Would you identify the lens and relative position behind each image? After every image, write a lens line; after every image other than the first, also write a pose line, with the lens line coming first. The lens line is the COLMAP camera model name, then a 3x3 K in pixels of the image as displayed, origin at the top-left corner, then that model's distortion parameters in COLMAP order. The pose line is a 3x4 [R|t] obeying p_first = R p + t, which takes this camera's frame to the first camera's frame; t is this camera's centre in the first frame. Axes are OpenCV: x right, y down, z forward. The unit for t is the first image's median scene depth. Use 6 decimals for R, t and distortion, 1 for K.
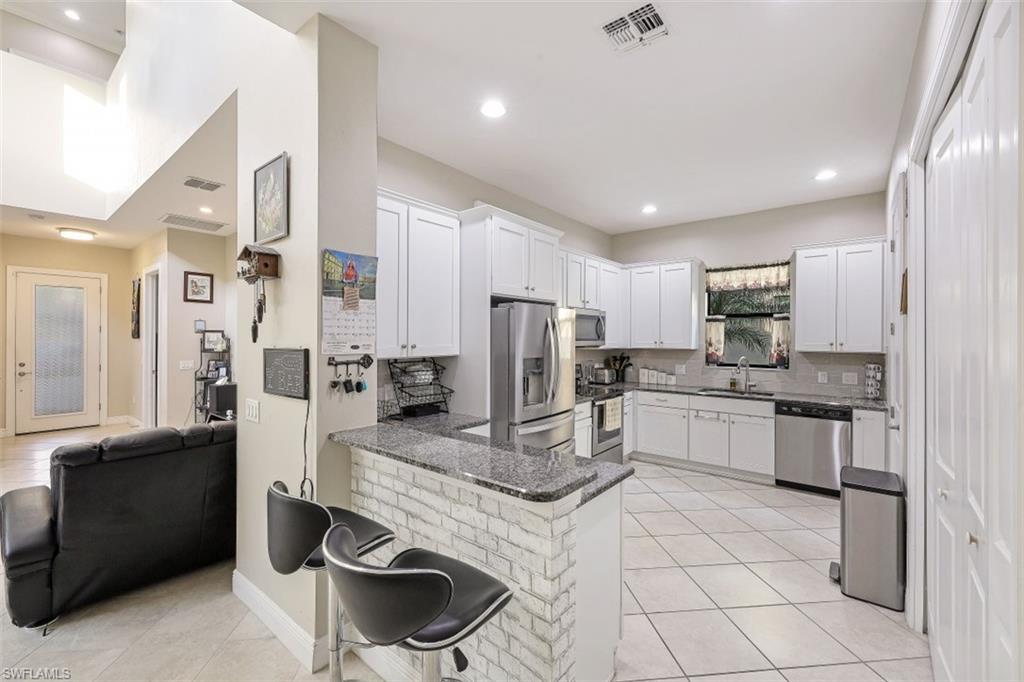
lens RADIAL K [[424.6, 0, 508.7], [0, 424.6, 336.0], [0, 0, 1]] dist [0.000273, -0.000078]
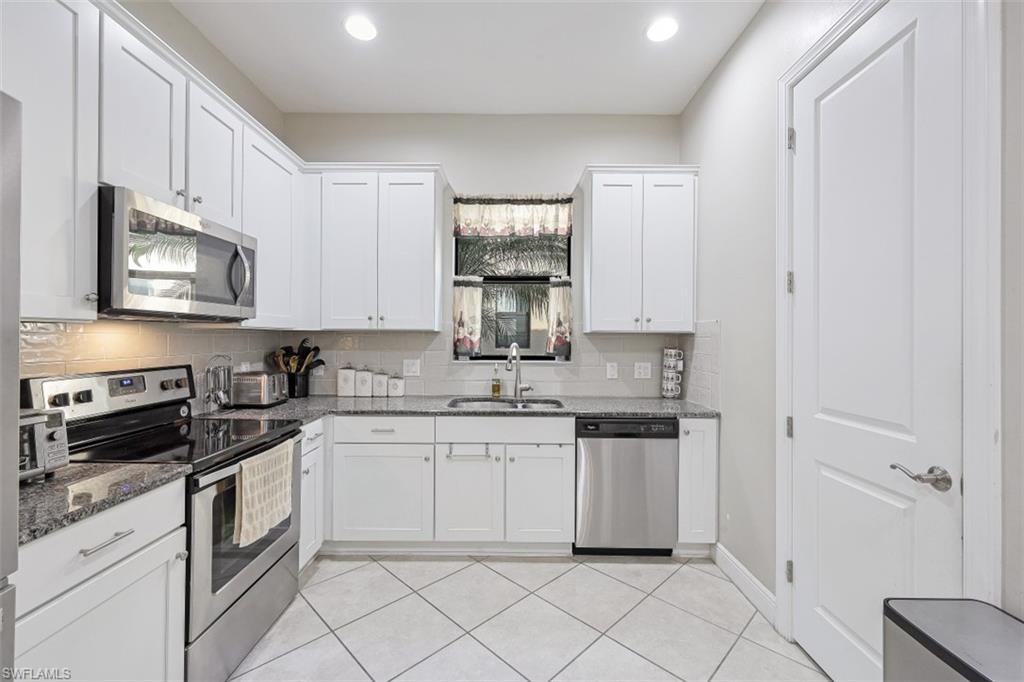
lens RADIAL K [[434.6, 0, 512.0], [0, 434.6, 341.0], [0, 0, 1]] dist [-0.002382, -0.000103]
pose [[0.777895, -0.001935, 0.628392, 0.156121], [-0.006529, 0.999916, 0.011162, 0.038595], [-0.628361, -0.012786, 0.777817, 0.507389]]
